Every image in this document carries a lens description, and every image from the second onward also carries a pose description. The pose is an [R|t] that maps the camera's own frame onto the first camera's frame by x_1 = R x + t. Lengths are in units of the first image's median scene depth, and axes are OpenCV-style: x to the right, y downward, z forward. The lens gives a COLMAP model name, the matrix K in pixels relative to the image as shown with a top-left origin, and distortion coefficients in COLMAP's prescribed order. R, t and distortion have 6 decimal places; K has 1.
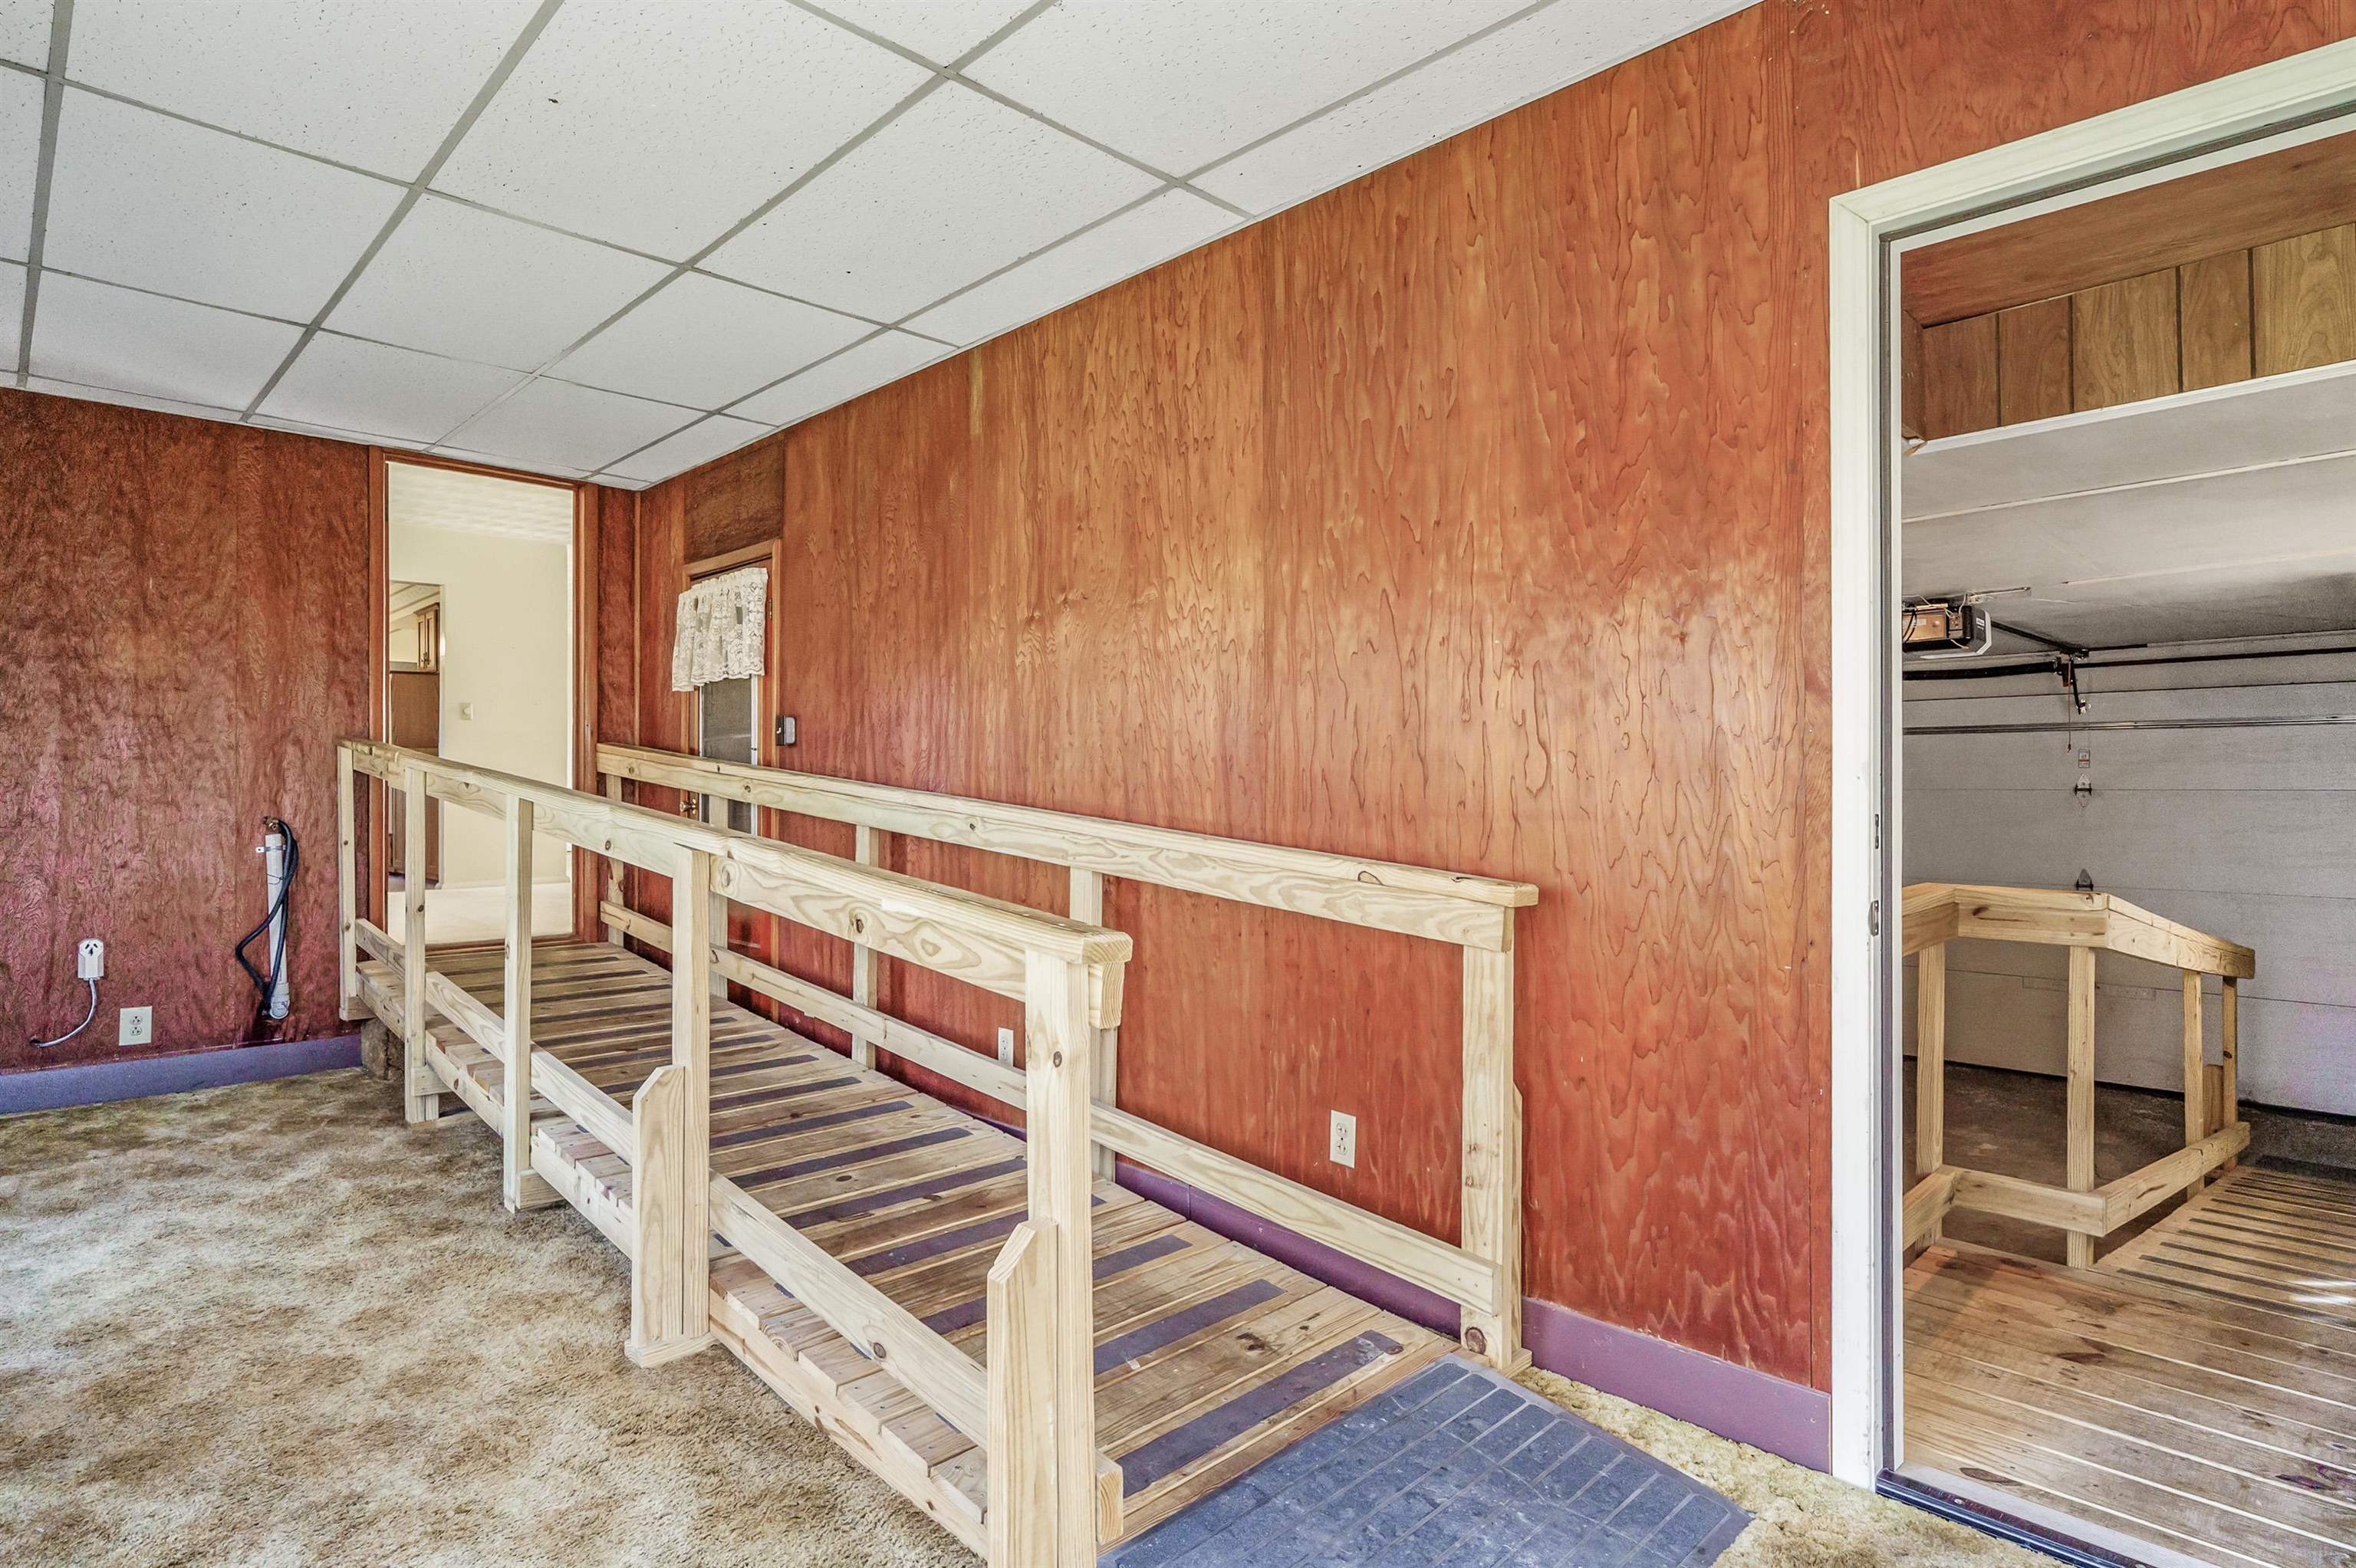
lens RADIAL K [[1205.9, 0, 1224.1], [0, 1205.9, 767.5], [0, 0, 1]] dist [0.000463, 0.000631]
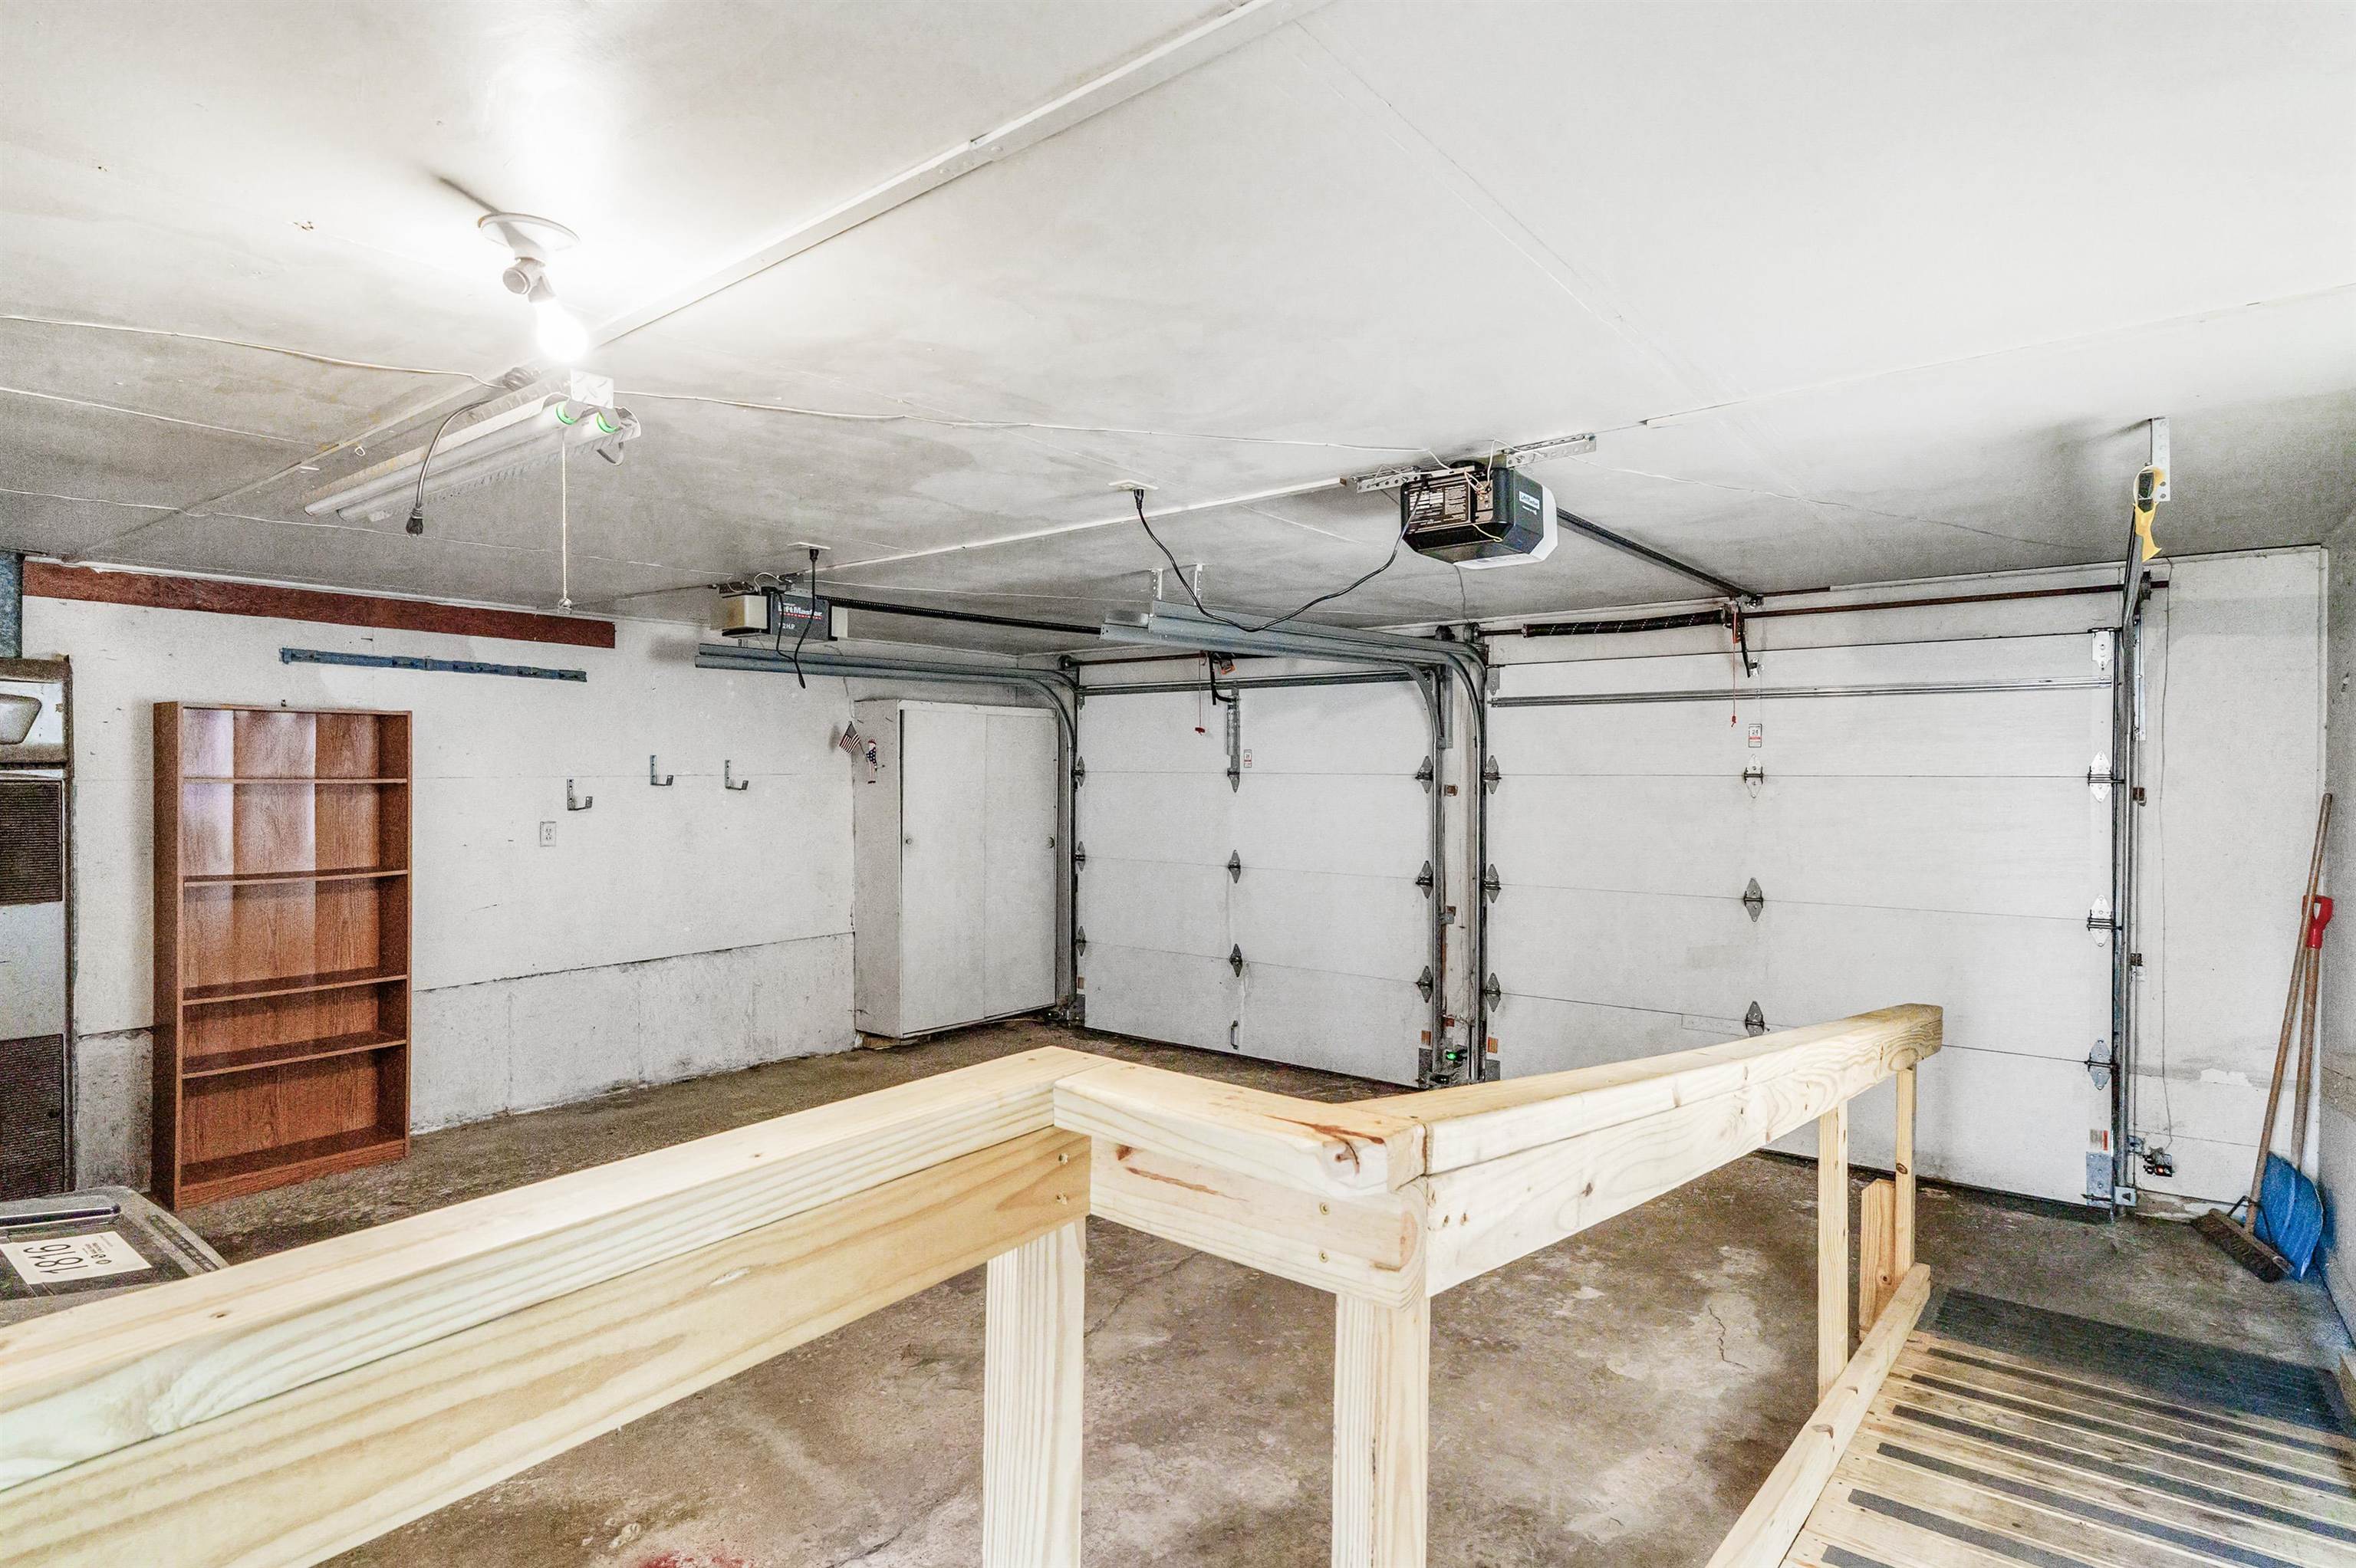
lens RADIAL K [[1205.9, 0, 1182.0], [0, 1205.9, 786.4], [0, 0, 1]] dist [0.000463, 0.000631]
pose [[0.991930, -0.007046, 0.126588, 0.252342], [0.003746, 0.999647, 0.026284, 0.003795], [-0.126728, -0.025598, 0.991607, 0.280997]]
